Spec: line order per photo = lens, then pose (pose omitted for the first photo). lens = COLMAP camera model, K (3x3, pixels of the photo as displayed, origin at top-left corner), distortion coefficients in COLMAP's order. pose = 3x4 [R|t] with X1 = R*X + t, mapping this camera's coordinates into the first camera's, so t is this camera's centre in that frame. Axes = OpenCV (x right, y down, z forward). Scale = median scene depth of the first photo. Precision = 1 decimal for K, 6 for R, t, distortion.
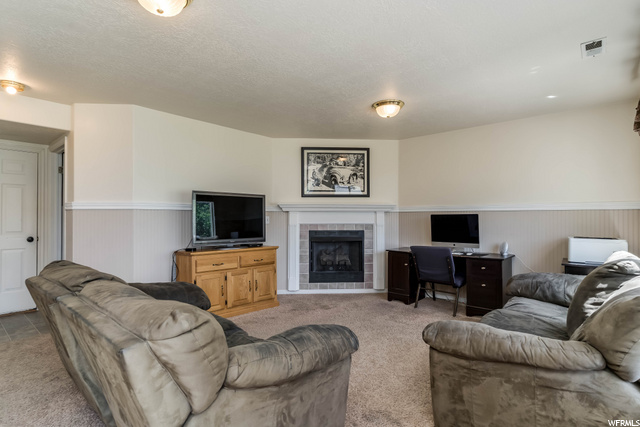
lens RADIAL K [[340.9, 0, 334.3], [0, 340.9, 213.4], [0, 0, 1]] dist [-0.002457, -0.000335]
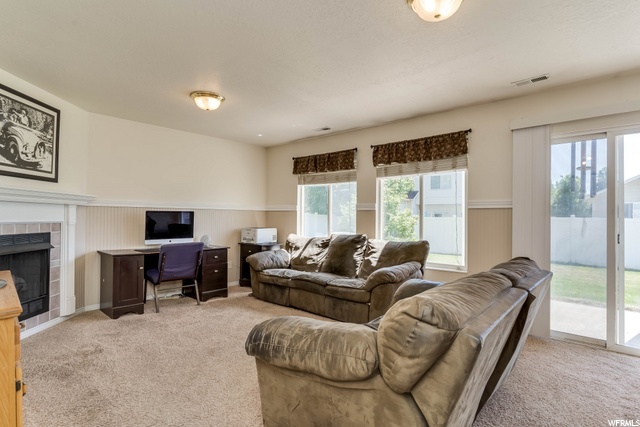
lens RADIAL K [[318.6, 0, 321.1], [0, 318.6, 215.3], [0, 0, 1]] dist [-0.002312, -0.000698]
pose [[0.020617, 0.003501, 0.999781, -0.519159], [-0.020730, 0.999780, -0.003073, 0.007784], [-0.999573, -0.020662, 0.020685, 0.466803]]
